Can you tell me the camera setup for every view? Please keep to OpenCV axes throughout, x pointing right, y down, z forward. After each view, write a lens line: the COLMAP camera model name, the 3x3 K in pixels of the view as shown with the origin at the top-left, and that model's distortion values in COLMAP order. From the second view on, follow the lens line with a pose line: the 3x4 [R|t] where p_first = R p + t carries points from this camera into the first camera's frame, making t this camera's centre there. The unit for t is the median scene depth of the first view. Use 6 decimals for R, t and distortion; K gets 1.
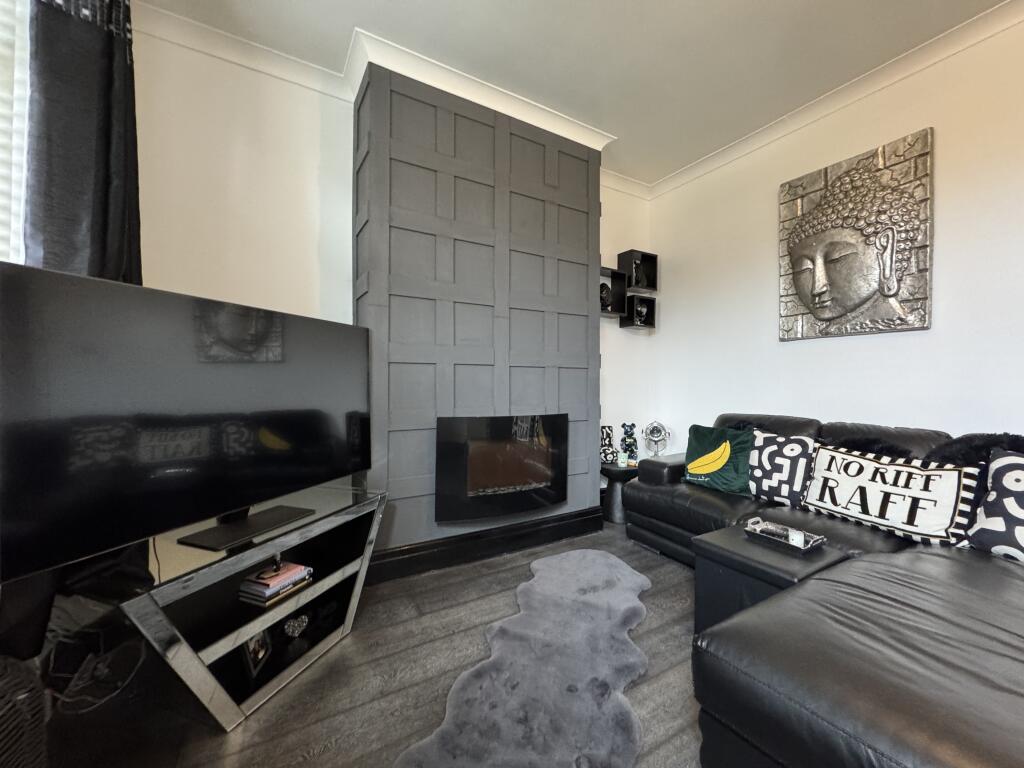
lens RADIAL K [[406.2, 0, 512.8], [0, 406.2, 384.6], [0, 0, 1]] dist [-0.003805, -0.000216]
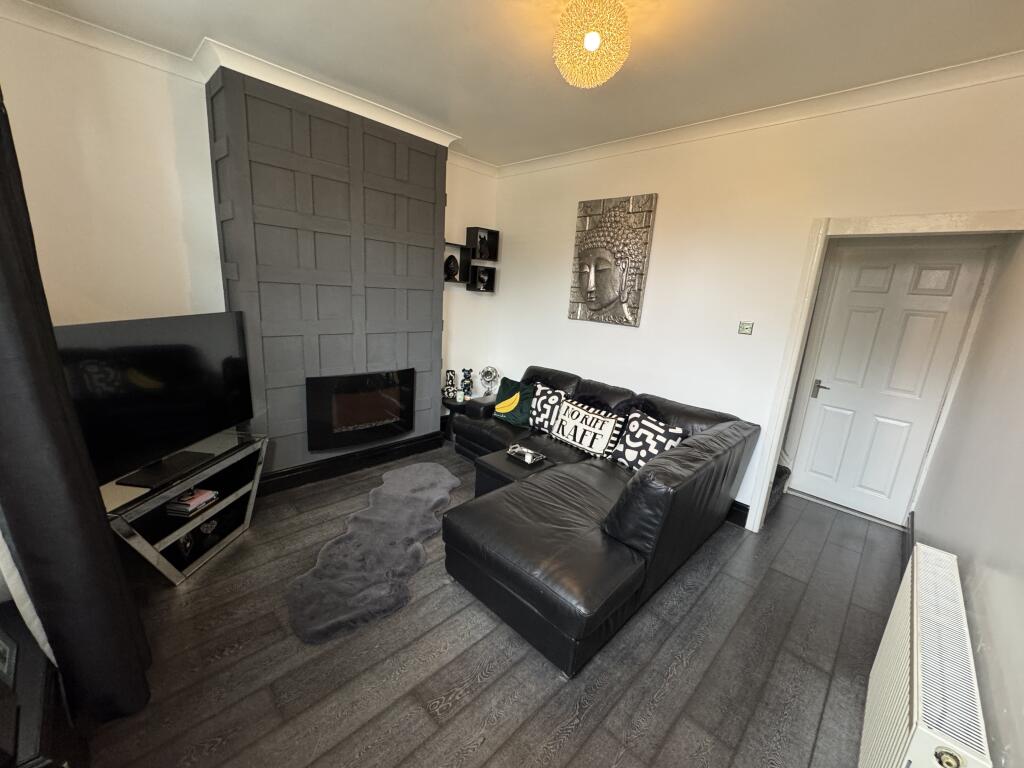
lens RADIAL K [[406.2, 0, 512.3], [0, 406.2, 384.3], [0, 0, 1]] dist [-0.003805, -0.000216]
pose [[0.964078, -0.000074, 0.265619, 0.111963], [-0.062276, 0.972064, 0.226303, -0.240804], [-0.258216, -0.234715, 0.937141, -0.419704]]
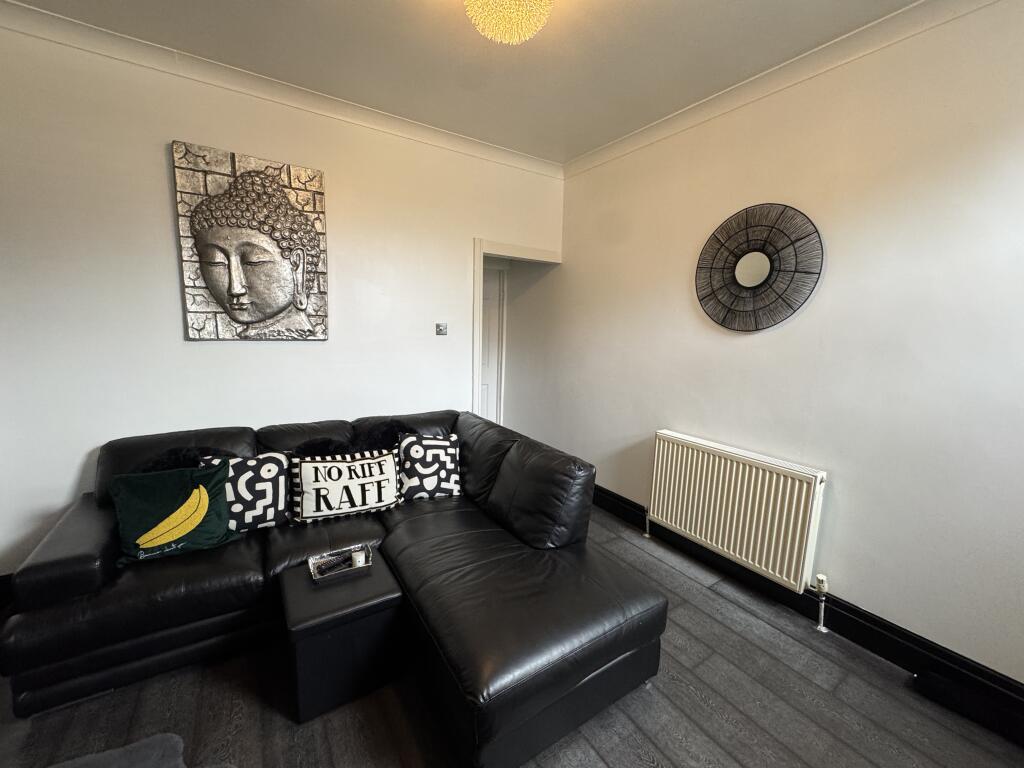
lens RADIAL K [[406.2, 0, 508.9], [0, 406.2, 383.7], [0, 0, 1]] dist [-0.003805, -0.000216]
pose [[-0.043424, -0.149754, 0.987769, -0.254236], [-0.026681, 0.988523, 0.148695, -0.199184], [-0.998700, -0.019898, -0.046921, 0.467570]]
